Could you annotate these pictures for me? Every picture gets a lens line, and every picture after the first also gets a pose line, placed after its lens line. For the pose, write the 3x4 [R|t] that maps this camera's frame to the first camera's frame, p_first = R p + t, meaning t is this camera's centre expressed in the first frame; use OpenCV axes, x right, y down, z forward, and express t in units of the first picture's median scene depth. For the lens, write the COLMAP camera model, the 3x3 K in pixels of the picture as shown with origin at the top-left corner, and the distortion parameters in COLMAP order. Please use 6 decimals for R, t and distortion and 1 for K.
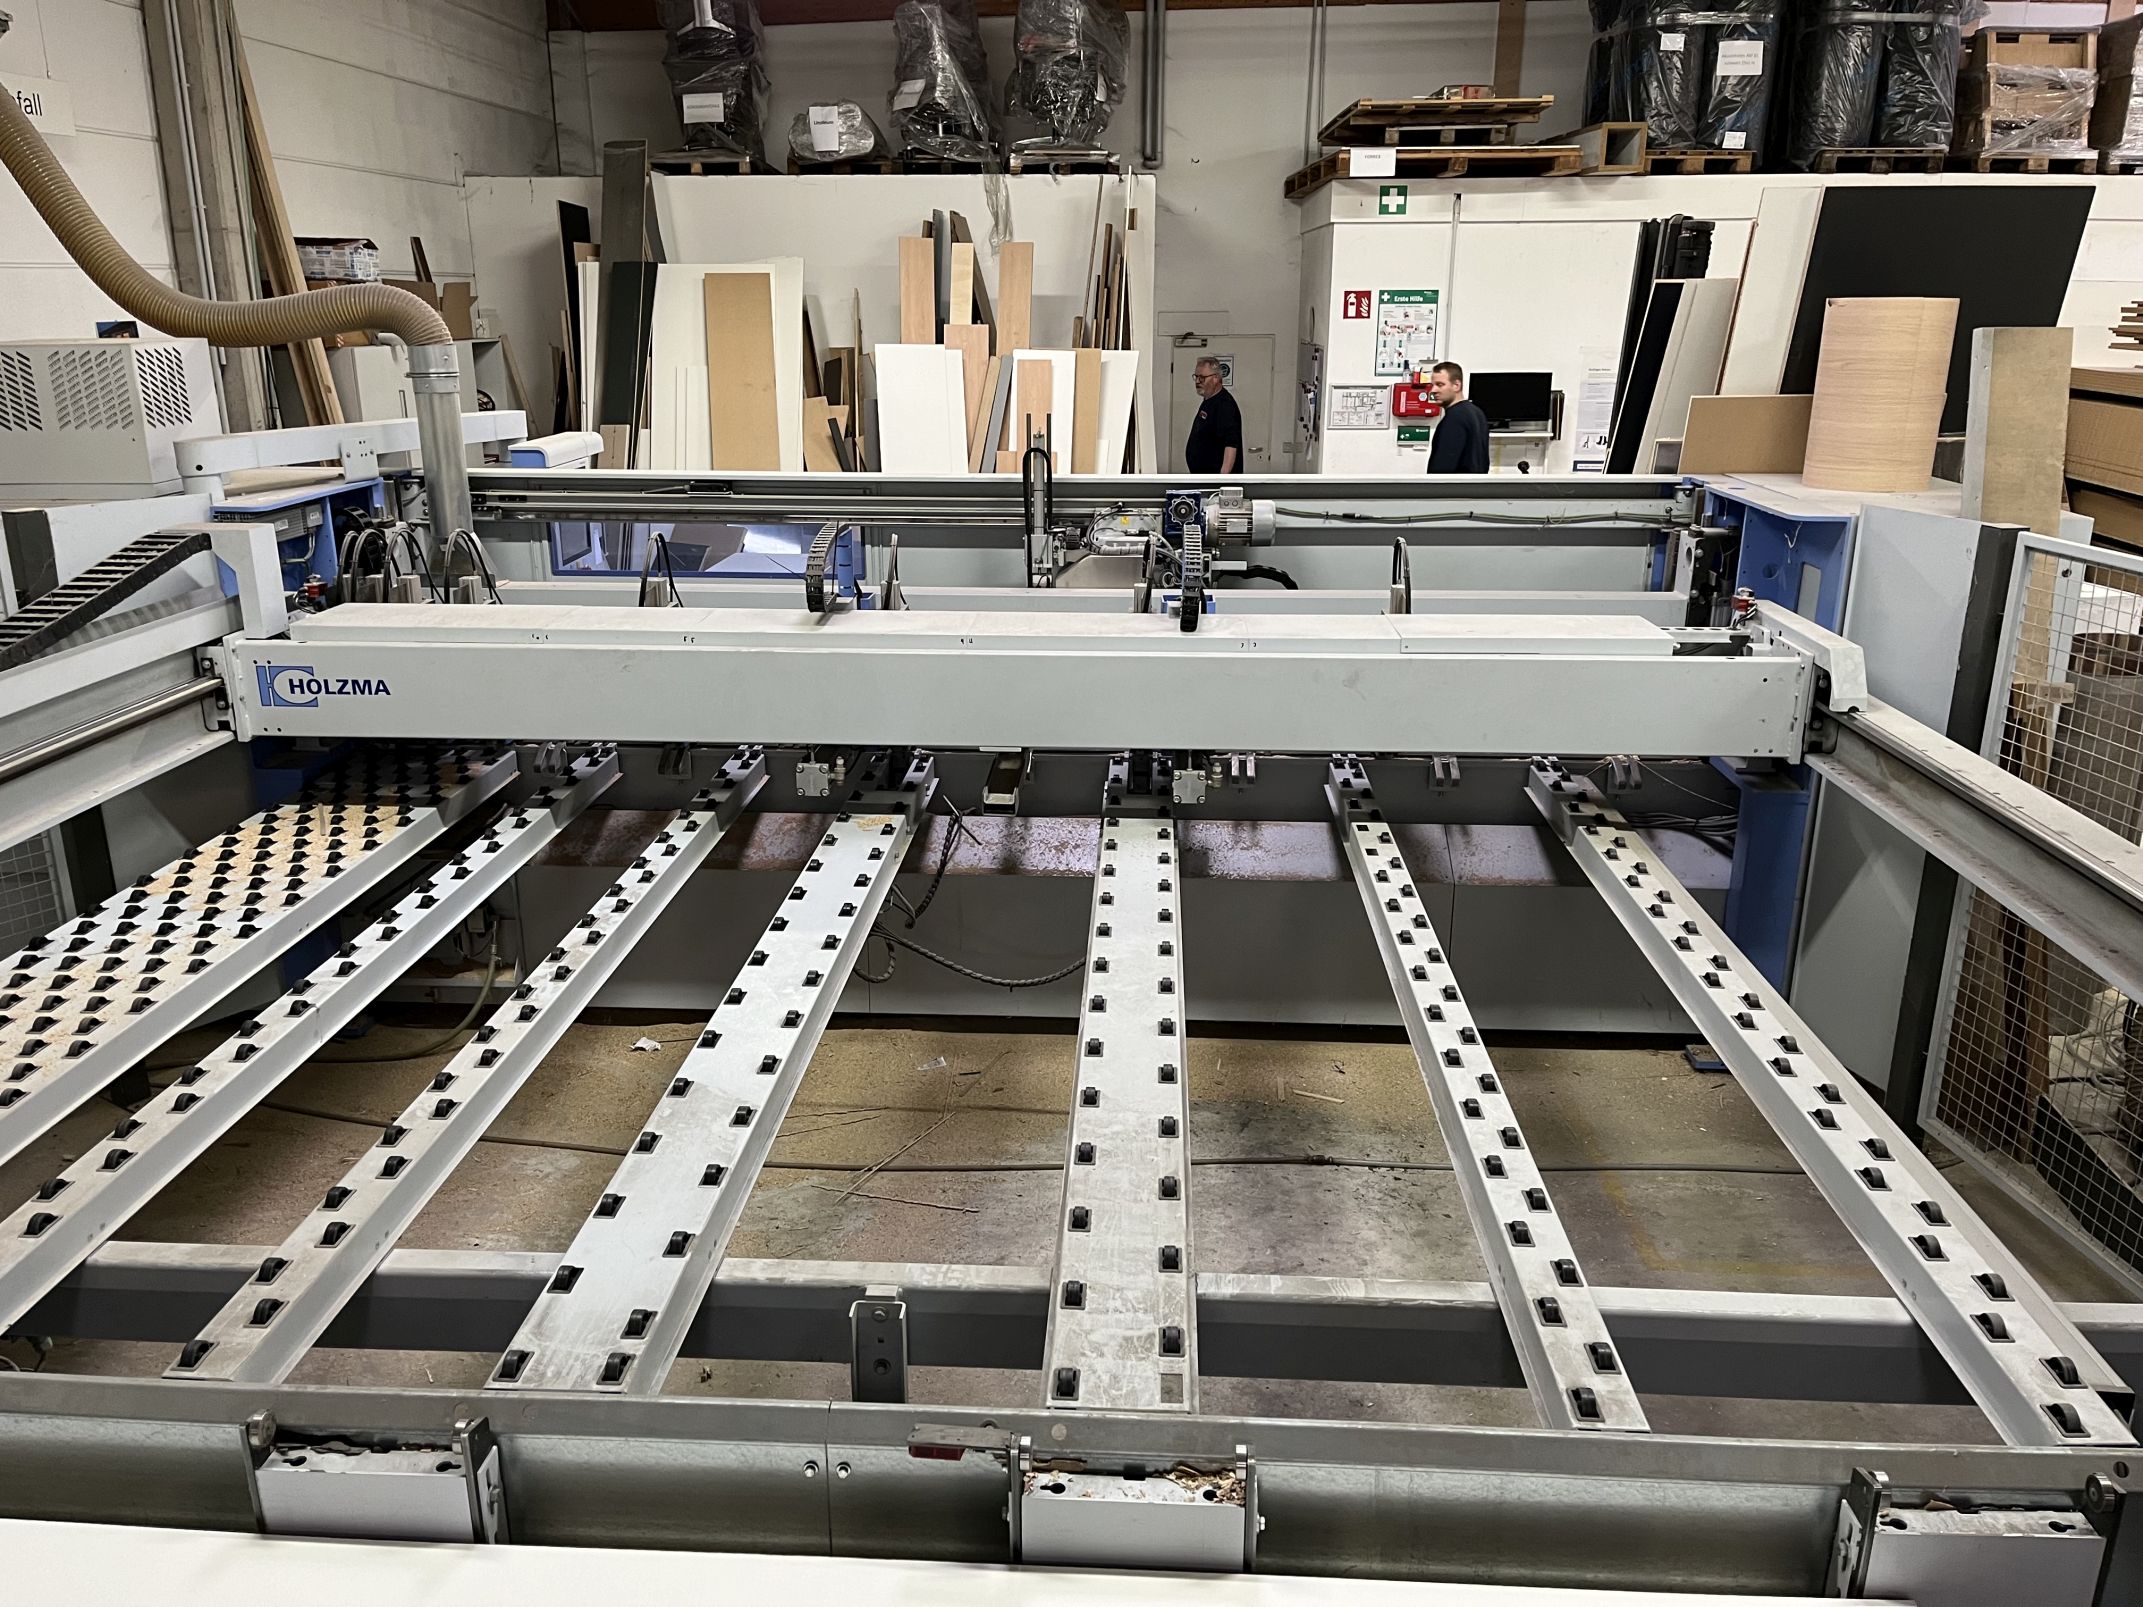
lens RADIAL K [[1620.5, 0, 1070.1], [0, 1620.5, 791.7], [0, 0, 1]] dist [0.072914, -0.101624]
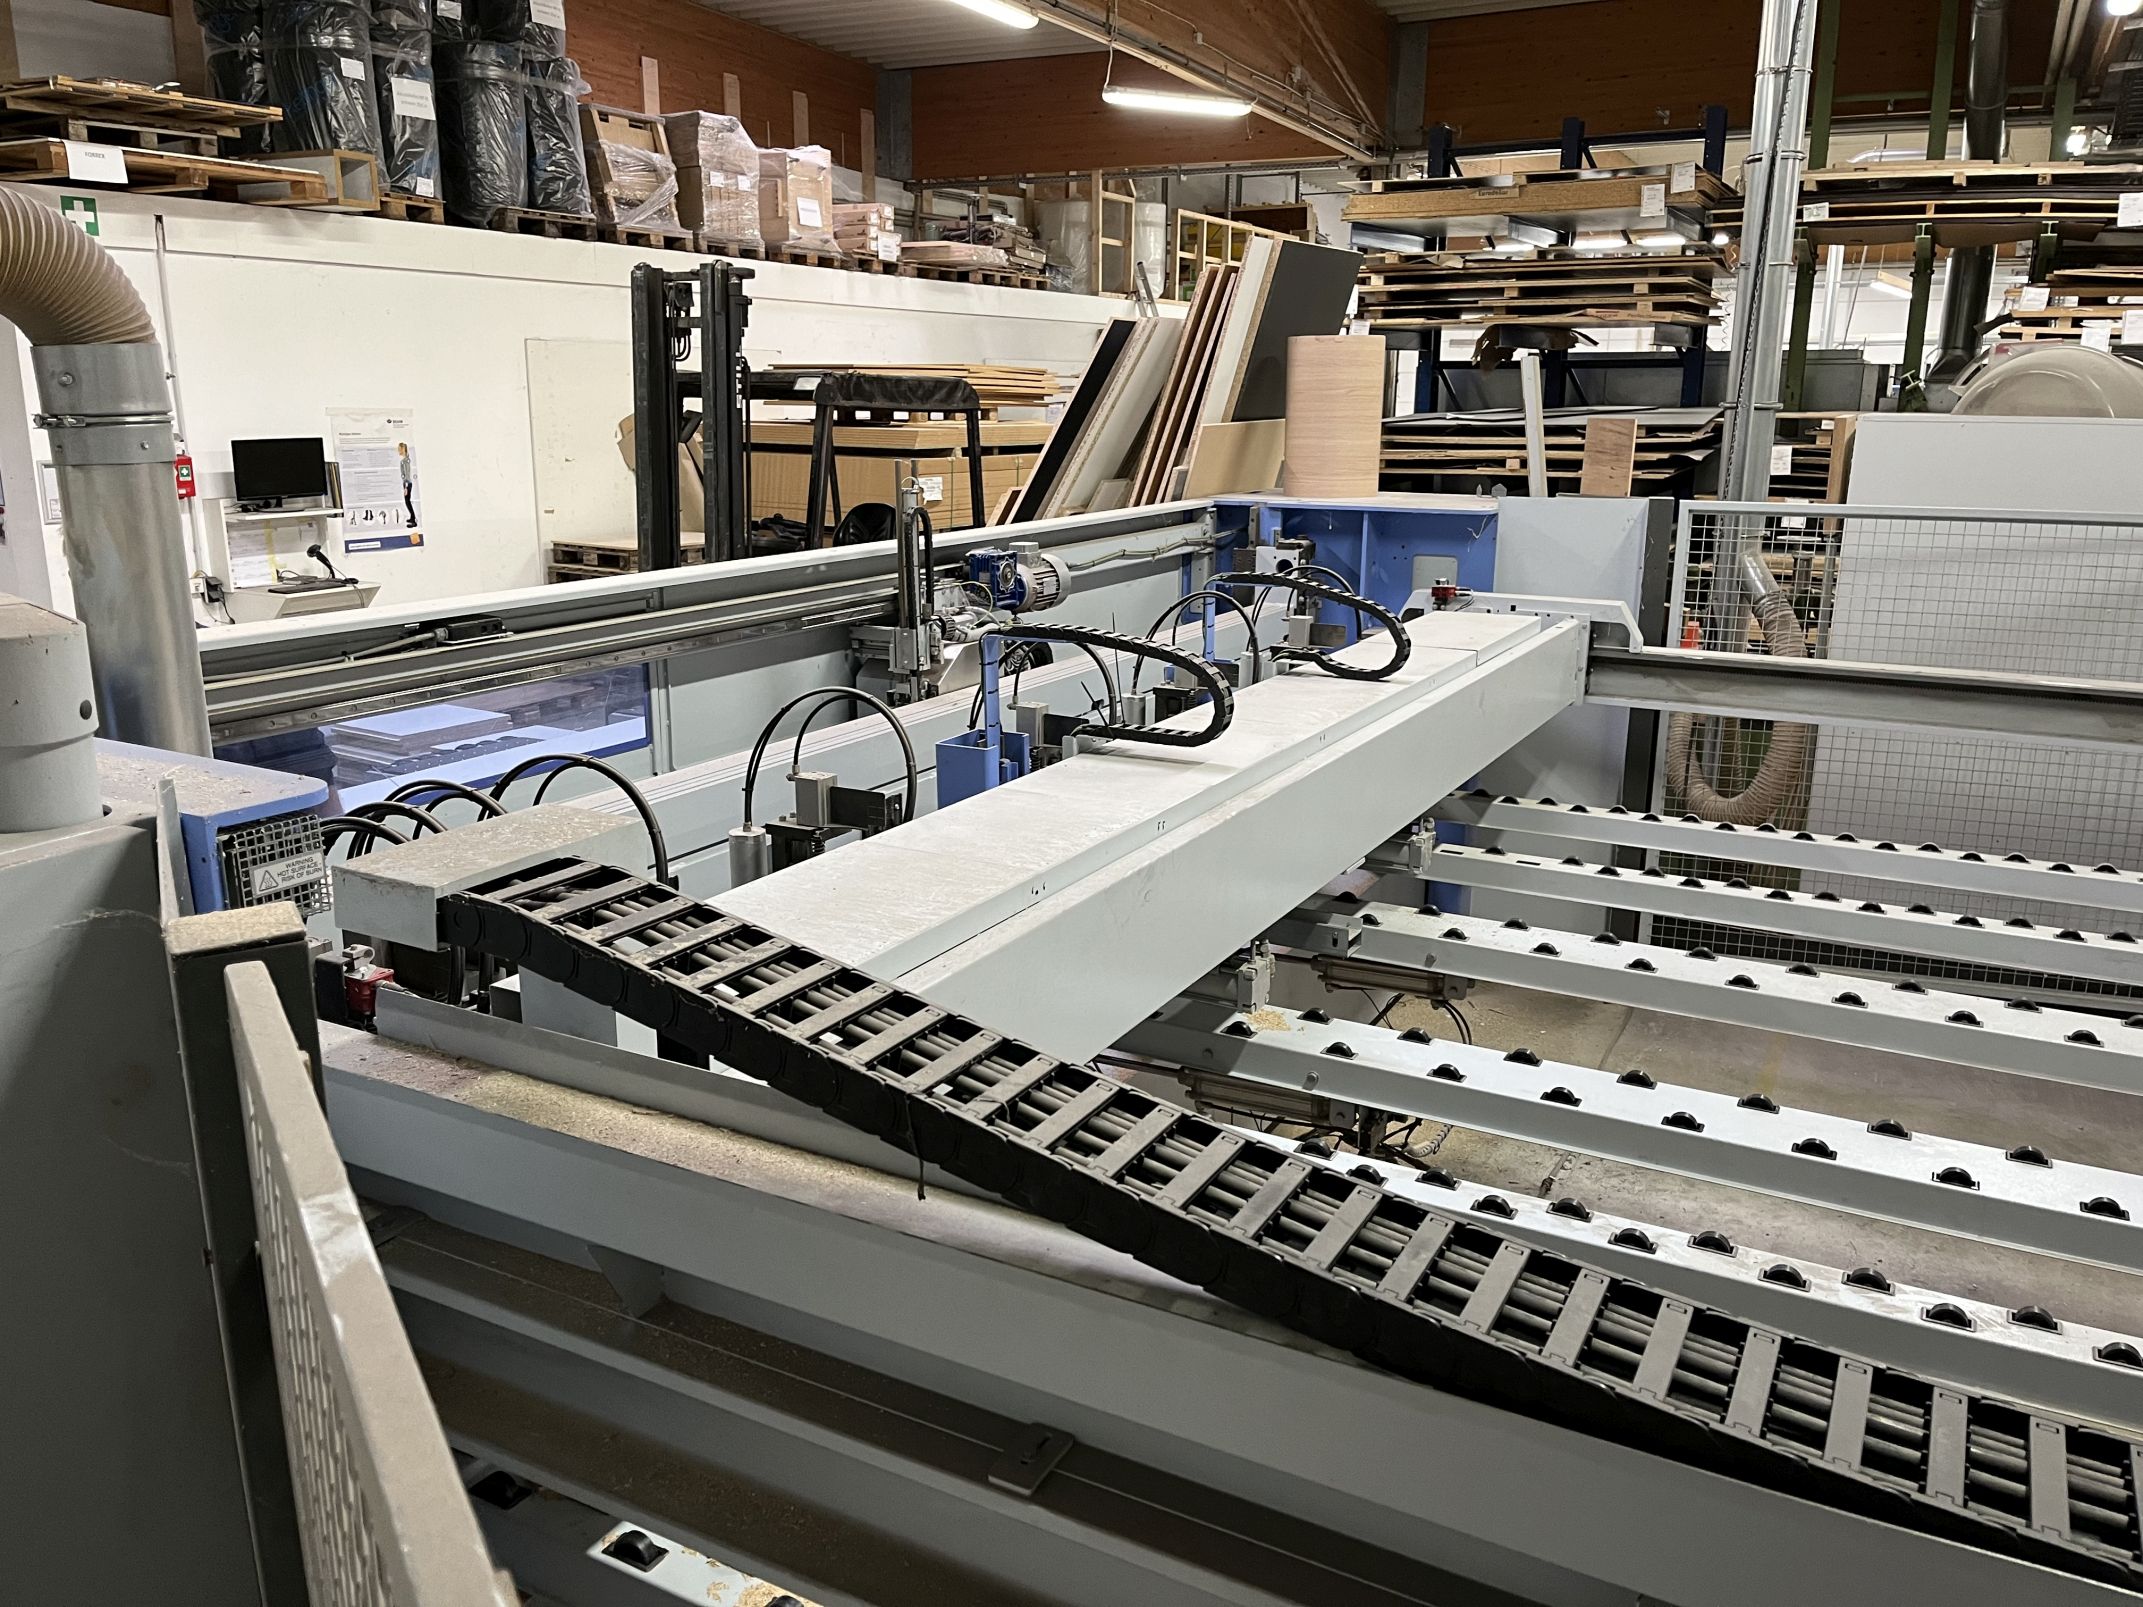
lens RADIAL K [[1620.5, 0, 1070.1], [0, 1620.5, 791.7], [0, 0, 1]] dist [0.072914, -0.101624]
pose [[0.435320, -0.214518, 0.874345, -0.320961], [0.258852, 0.960010, 0.106658, -0.075509], [-0.862260, 0.179896, 0.473440, 0.314700]]
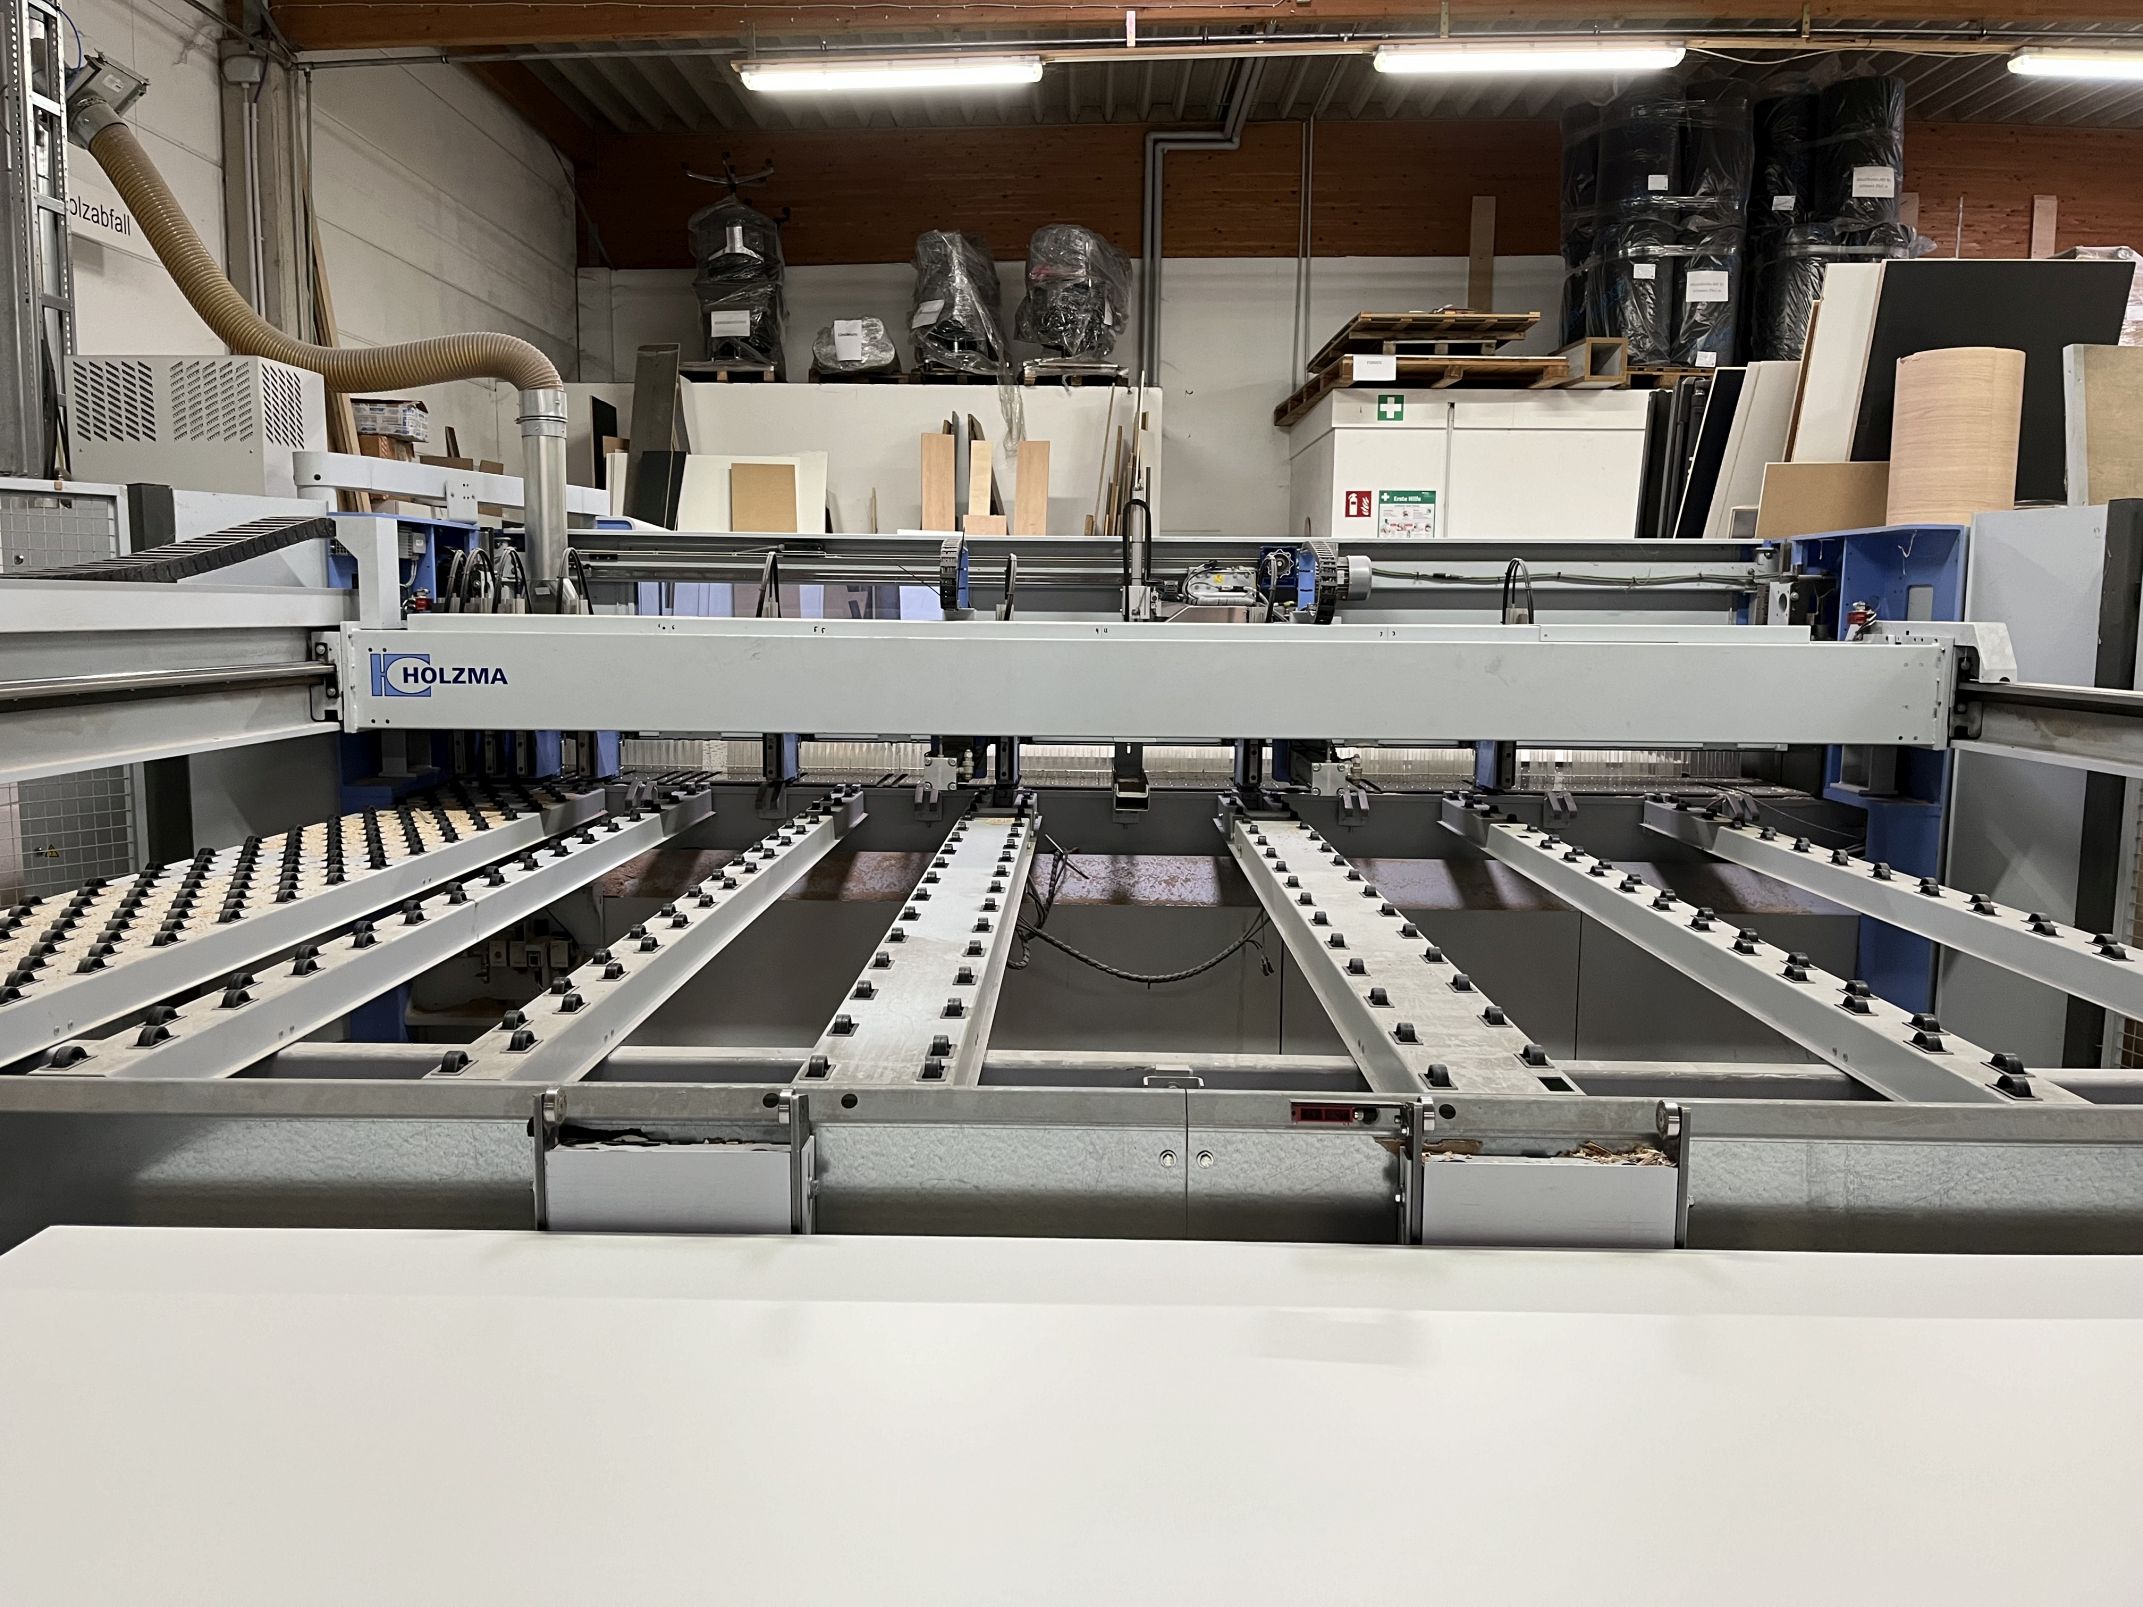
lens RADIAL K [[1622.0, 0, 1064.7], [0, 1622.0, 803.0], [0, 0, 1]] dist [0.061651, -0.090066]
pose [[0.999317, 0.005345, 0.036556, -0.050648], [0.001246, 0.984041, -0.177939, 0.077577], [-0.036923, 0.177863, 0.983362, 0.019662]]
